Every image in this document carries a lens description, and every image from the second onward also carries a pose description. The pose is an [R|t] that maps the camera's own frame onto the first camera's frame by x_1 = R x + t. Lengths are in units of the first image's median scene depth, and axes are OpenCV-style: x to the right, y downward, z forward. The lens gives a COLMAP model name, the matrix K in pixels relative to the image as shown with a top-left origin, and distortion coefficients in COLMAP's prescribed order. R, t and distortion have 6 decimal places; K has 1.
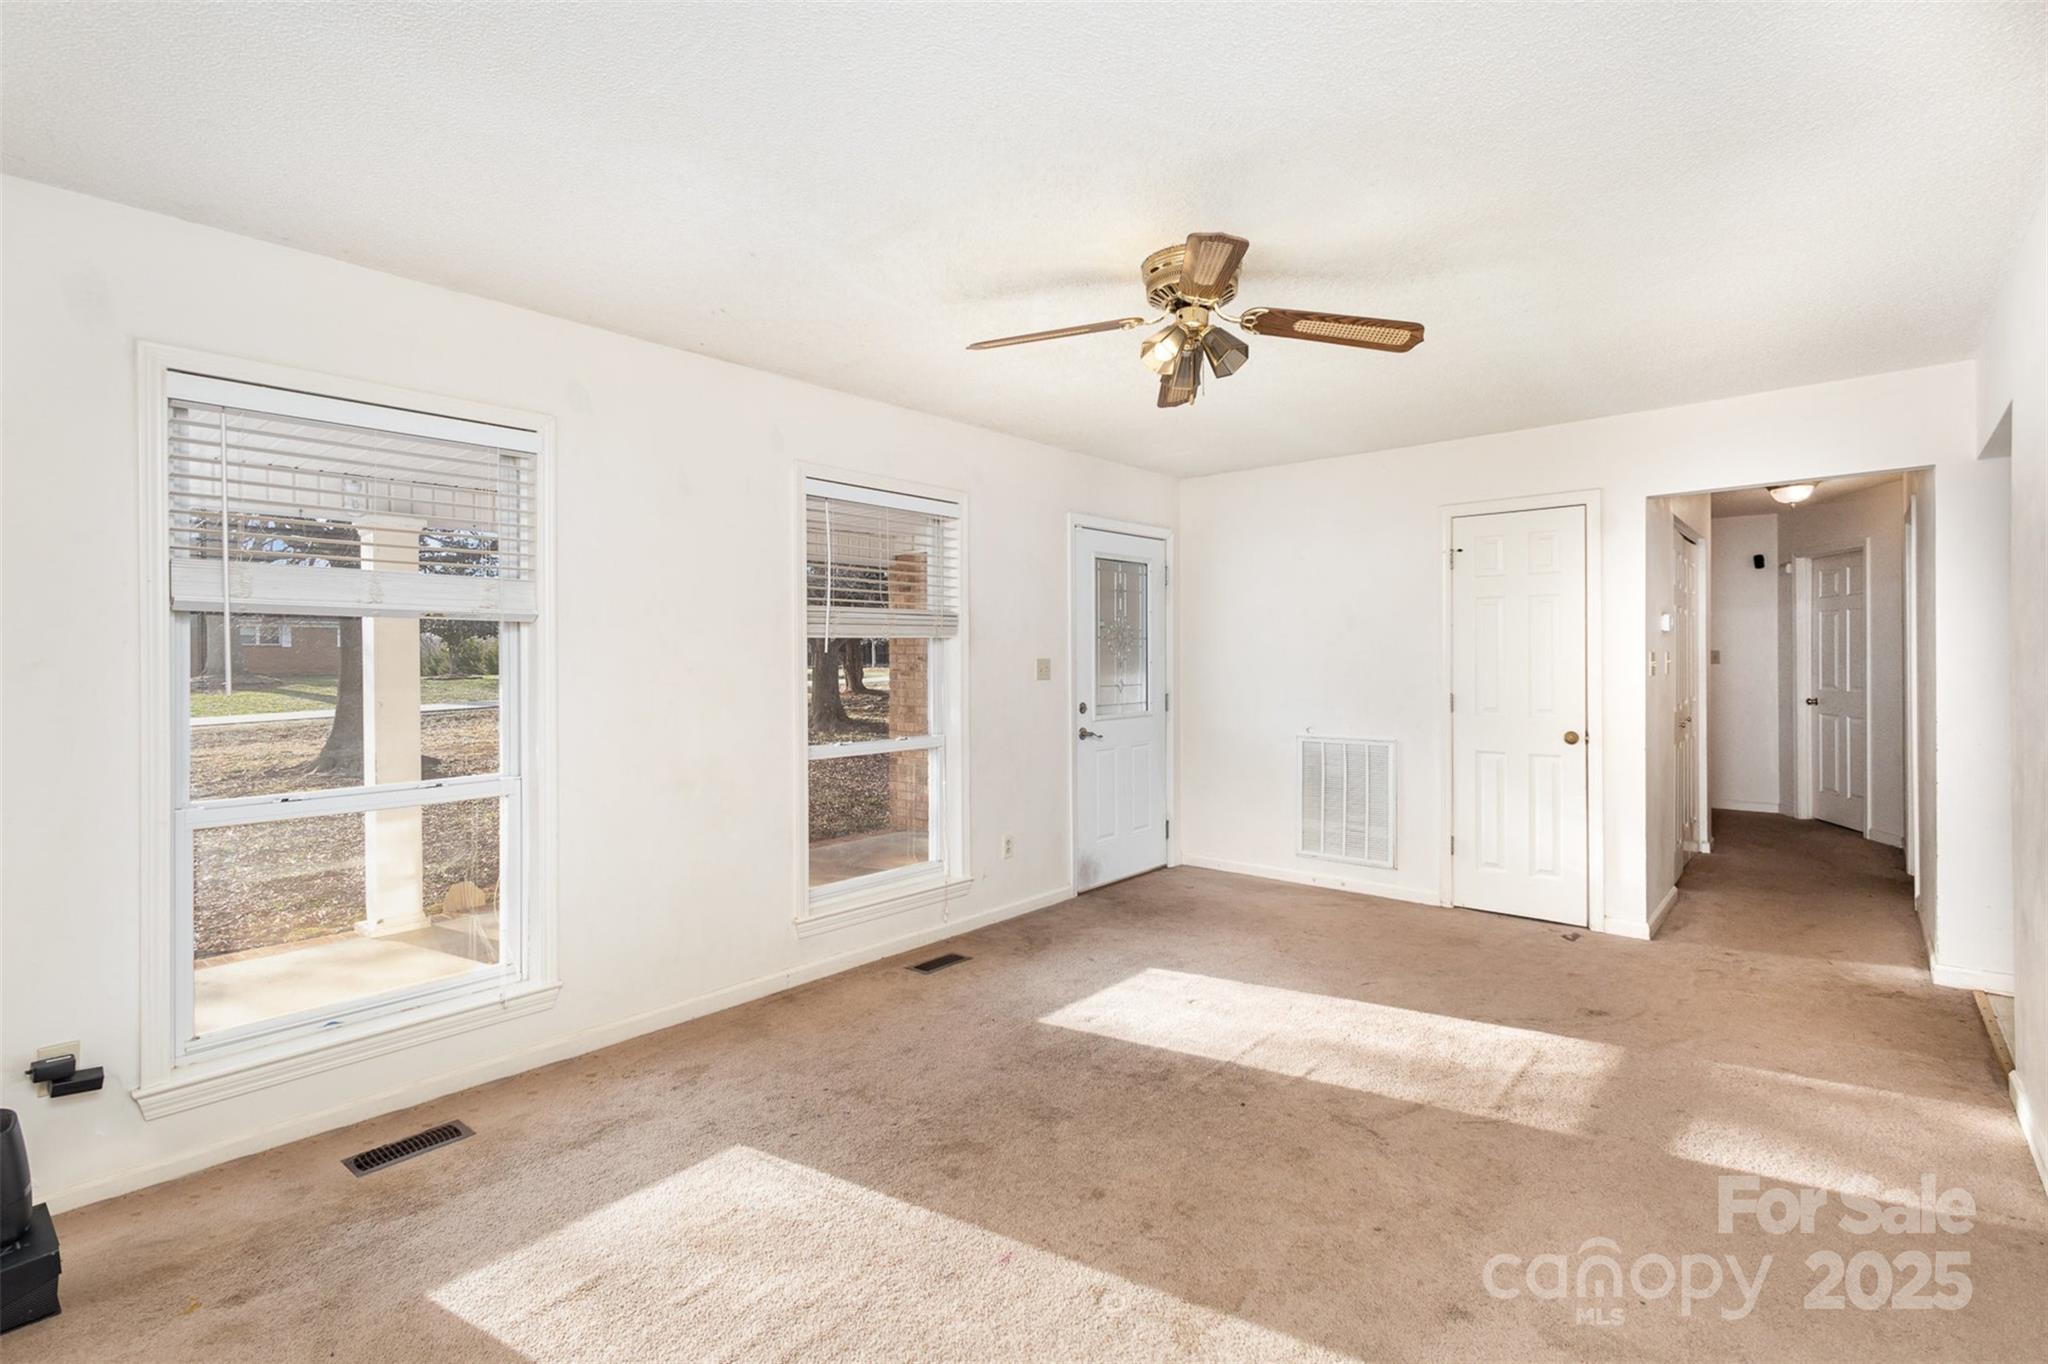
lens RADIAL K [[957.4, 0, 1034.7], [0, 957.4, 664.1], [0, 0, 1]] dist [-0.000770, -0.000148]
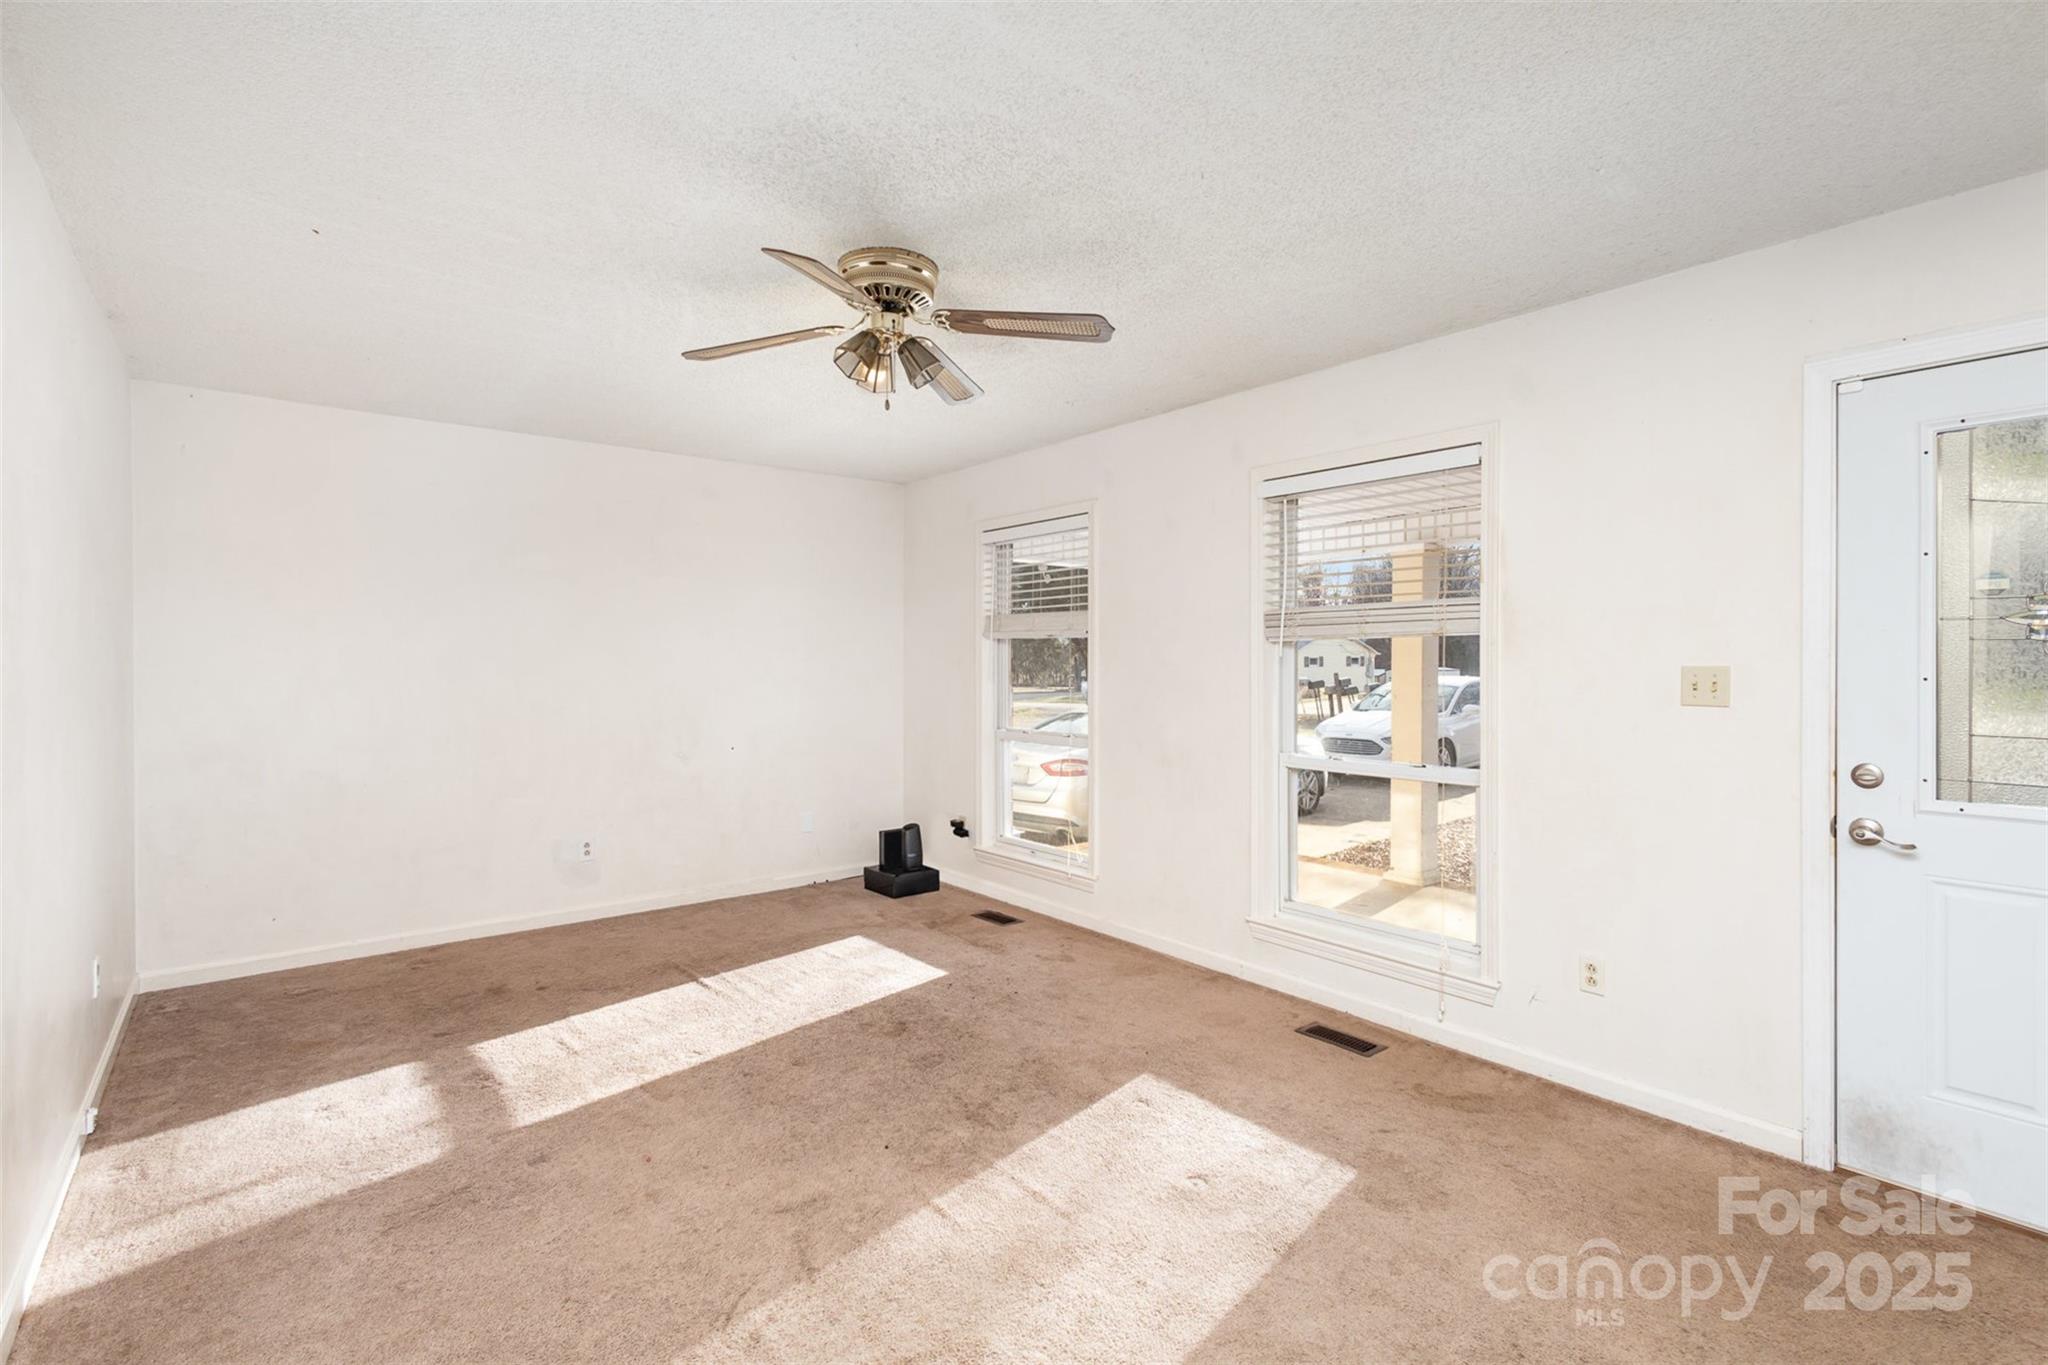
lens RADIAL K [[957.4, 0, 1018.4], [0, 957.4, 664.4], [0, 0, 1]] dist [-0.000770, -0.000148]
pose [[-0.199793, 0.010610, -0.979781, 0.954737], [-0.009782, 0.999870, 0.012822, -0.017316], [0.979789, 0.012146, -0.199664, 1.139324]]
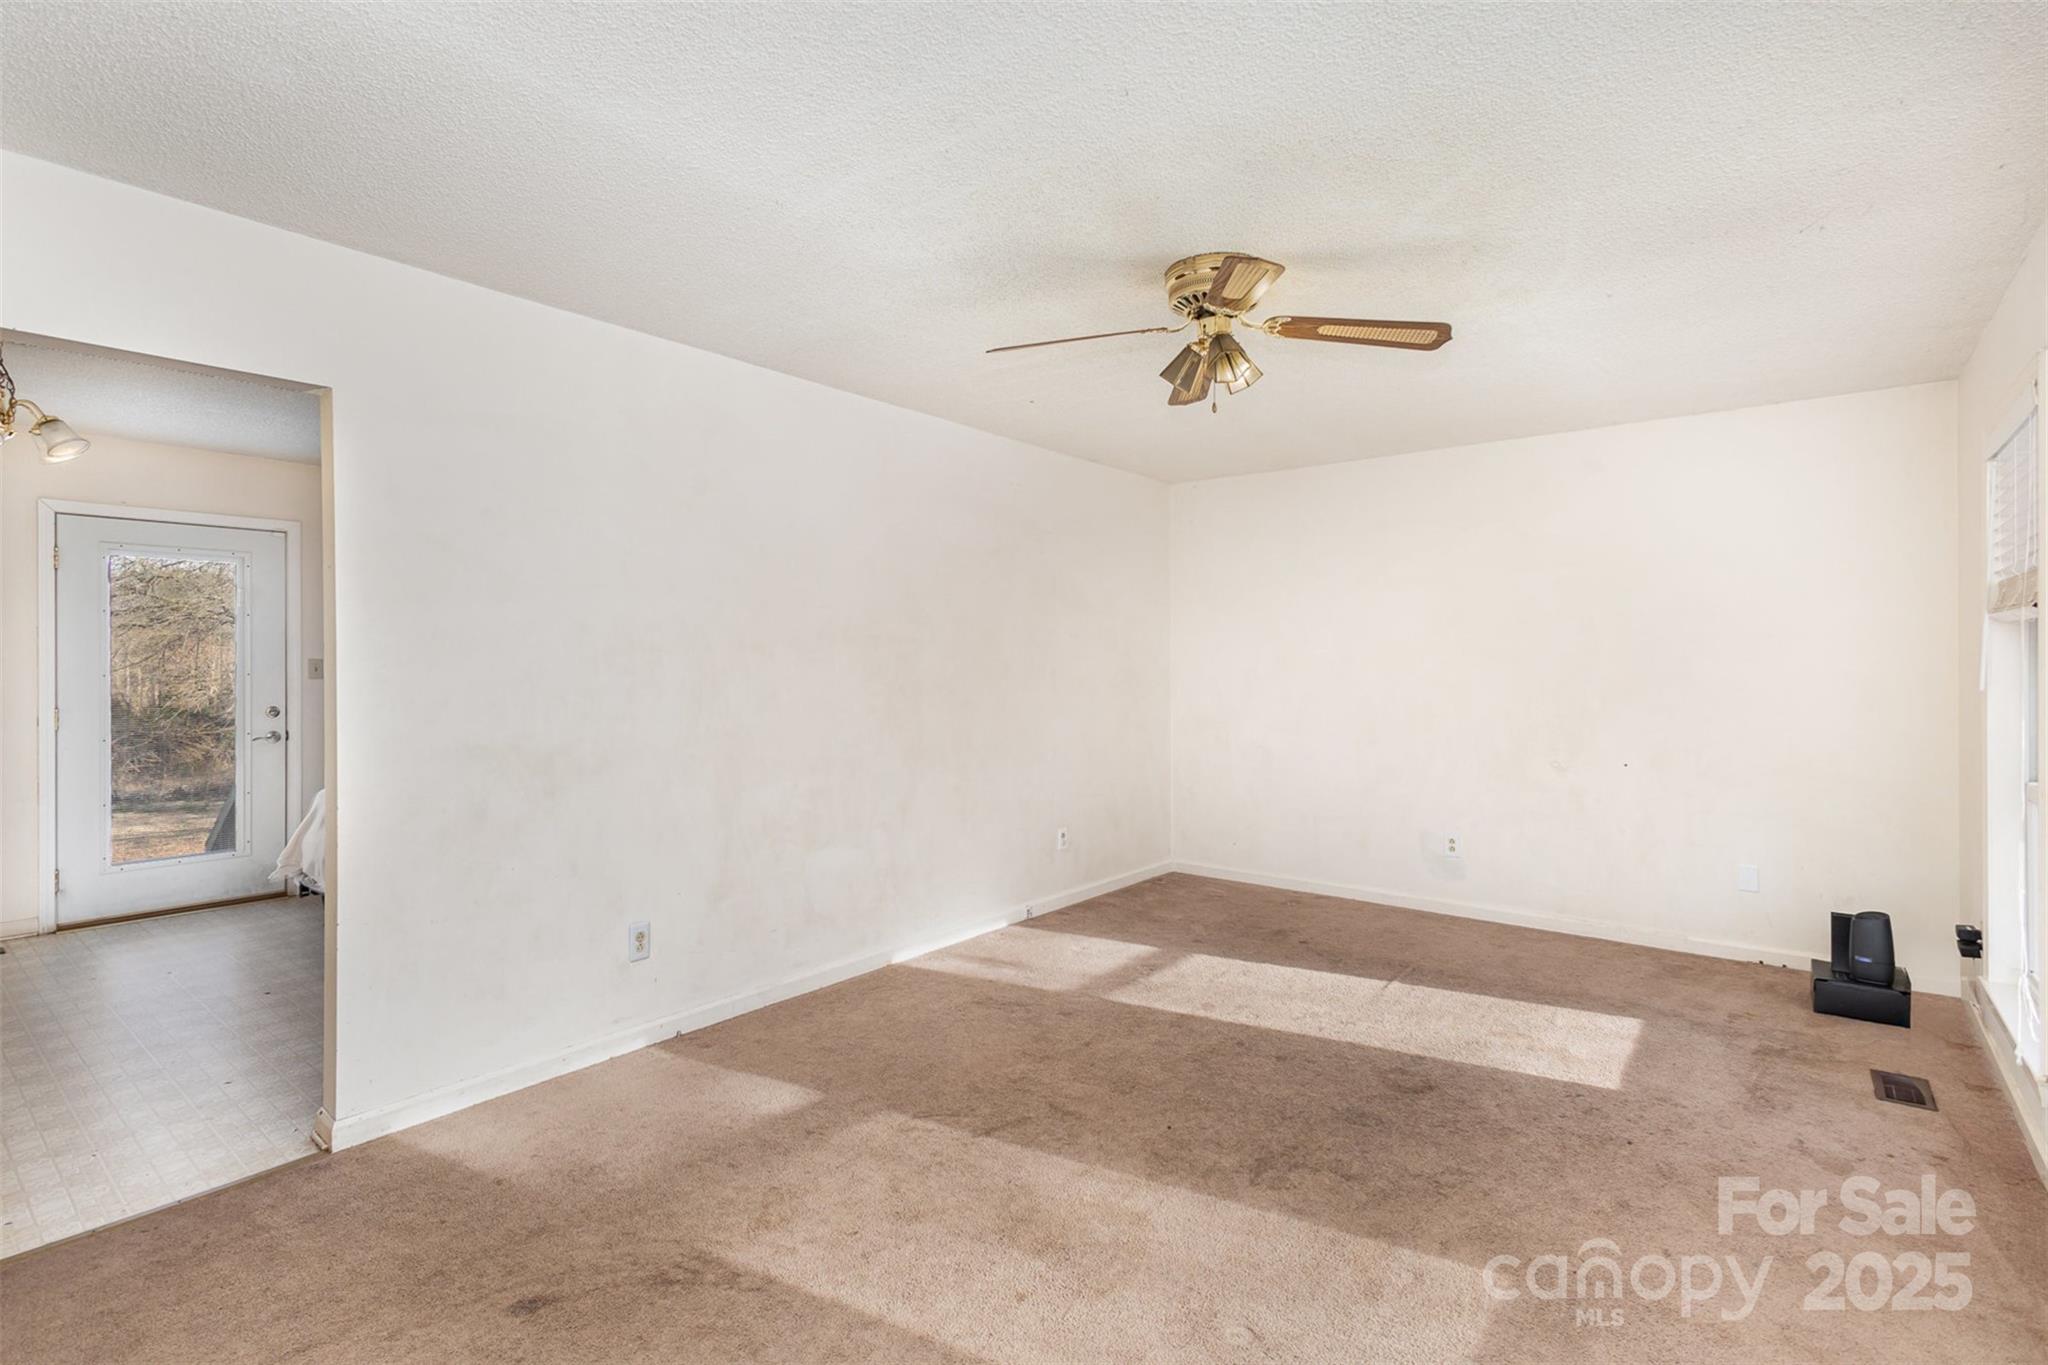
lens RADIAL K [[957.4, 0, 1007.4], [0, 957.4, 666.9], [0, 0, 1]] dist [-0.000770, -0.000148]
pose [[-0.999925, 0.005997, -0.010701, 0.339906], [0.005766, 0.999752, 0.021499, -0.024377], [0.010828, 0.021435, -0.999712, 1.708064]]
